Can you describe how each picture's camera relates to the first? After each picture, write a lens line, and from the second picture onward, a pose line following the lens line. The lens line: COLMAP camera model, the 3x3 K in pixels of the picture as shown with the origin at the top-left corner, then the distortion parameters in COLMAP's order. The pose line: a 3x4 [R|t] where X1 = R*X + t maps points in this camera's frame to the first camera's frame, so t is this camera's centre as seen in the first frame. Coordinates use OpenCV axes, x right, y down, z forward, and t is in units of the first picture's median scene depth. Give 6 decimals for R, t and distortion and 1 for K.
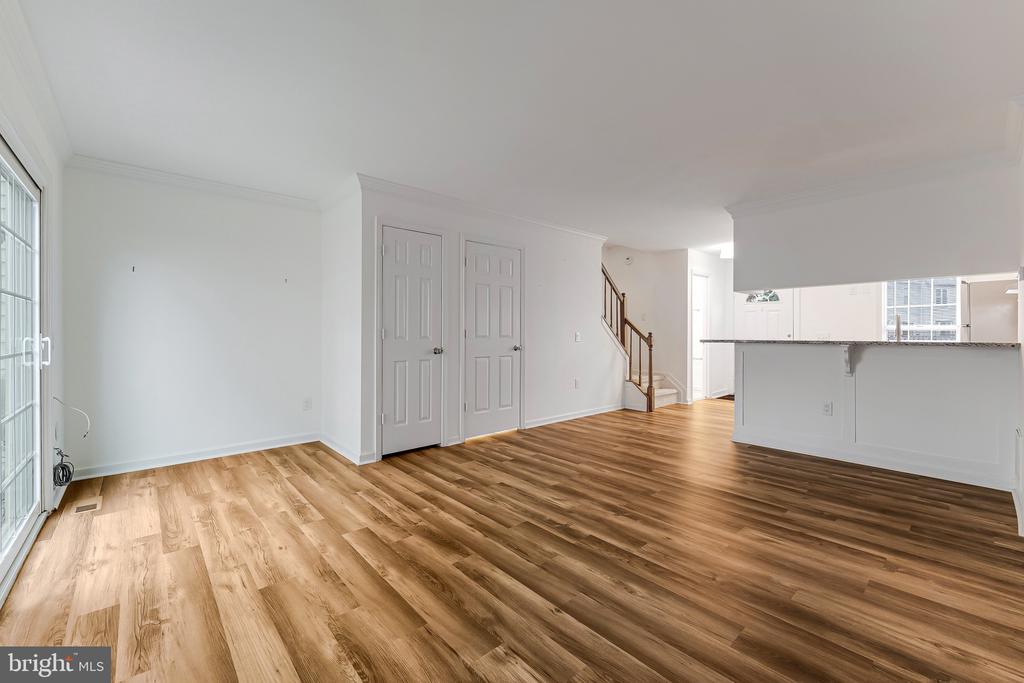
lens RADIAL K [[414.9, 0, 516.9], [0, 414.9, 337.5], [0, 0, 1]] dist [0.000512, 0.000541]
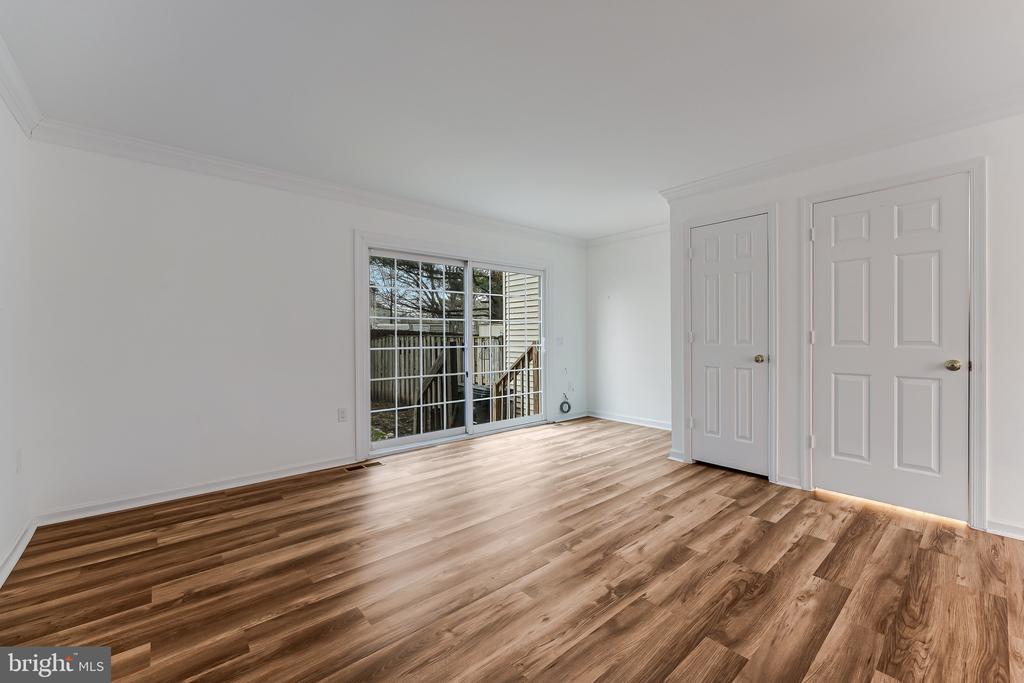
lens RADIAL K [[414.9, 0, 518.7], [0, 414.9, 330.7], [0, 0, 1]] dist [0.000512, 0.000541]
pose [[-0.010002, -0.014549, -0.999844, 0.907266], [-0.009484, 0.999851, -0.014454, -0.008888], [0.999905, 0.009338, -0.010138, 0.786167]]
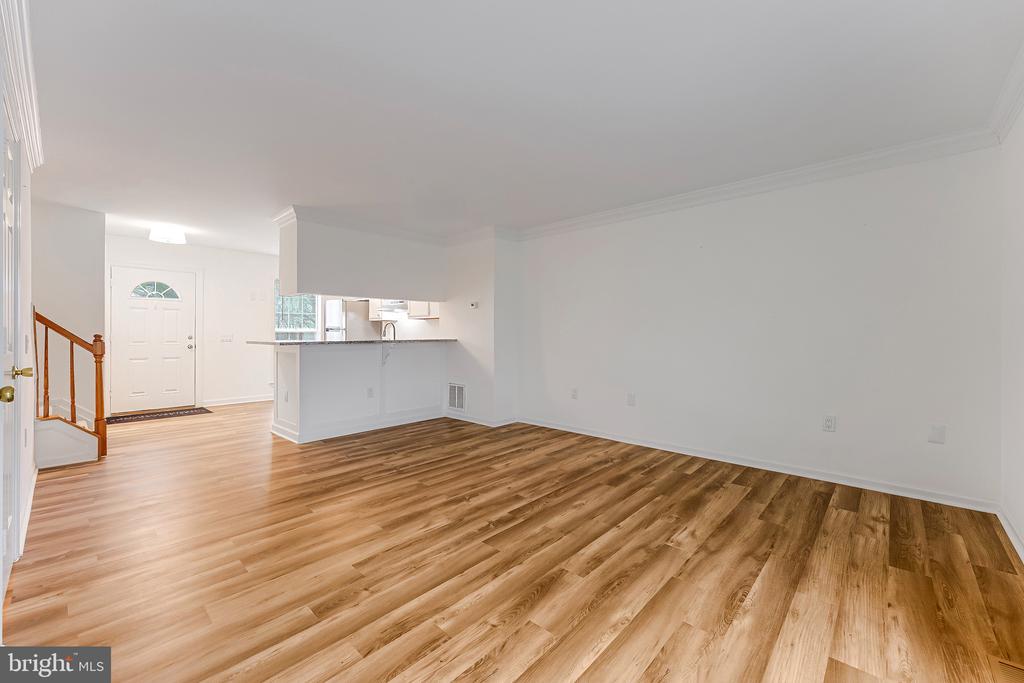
lens RADIAL K [[414.9, 0, 510.4], [0, 414.9, 336.7], [0, 0, 1]] dist [0.000512, 0.000541]
pose [[-0.087124, -0.007563, 0.996169, -0.796284], [0.012485, 0.999884, 0.008683, -0.012730], [-0.996119, 0.013193, -0.087019, 0.910566]]
